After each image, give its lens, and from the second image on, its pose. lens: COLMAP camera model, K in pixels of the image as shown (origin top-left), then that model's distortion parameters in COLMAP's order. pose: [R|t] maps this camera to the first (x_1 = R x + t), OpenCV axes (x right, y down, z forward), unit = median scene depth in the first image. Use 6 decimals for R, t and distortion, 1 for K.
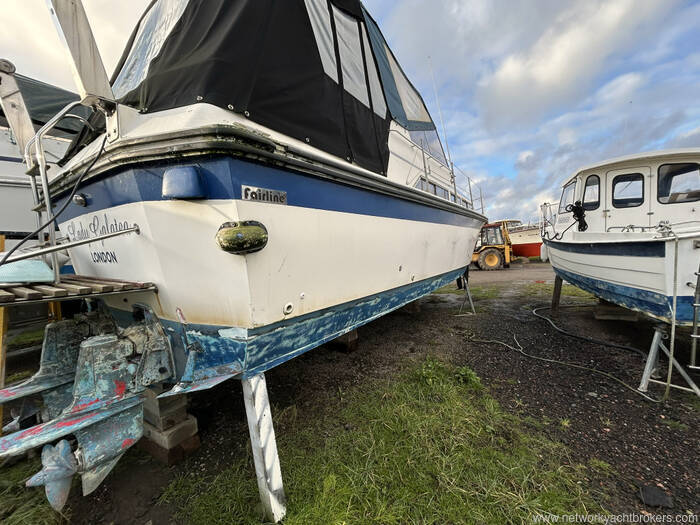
lens RADIAL K [[280.1, 0, 350.1], [0, 280.1, 261.9], [0, 0, 1]] dist [-0.001529, 0.000787]
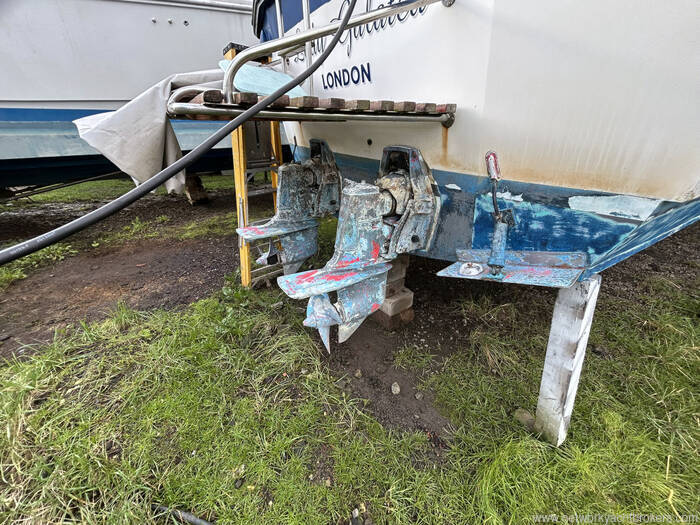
lens RADIAL K [[280.1, 0, 350.6], [0, 280.1, 261.9], [0, 0, 1]] dist [-0.001529, 0.000787]
pose [[0.914370, 0.216796, -0.341947, -0.584483], [-0.061001, 0.908688, 0.412995, 0.136879], [0.400259, -0.356771, 0.844101, 0.244575]]
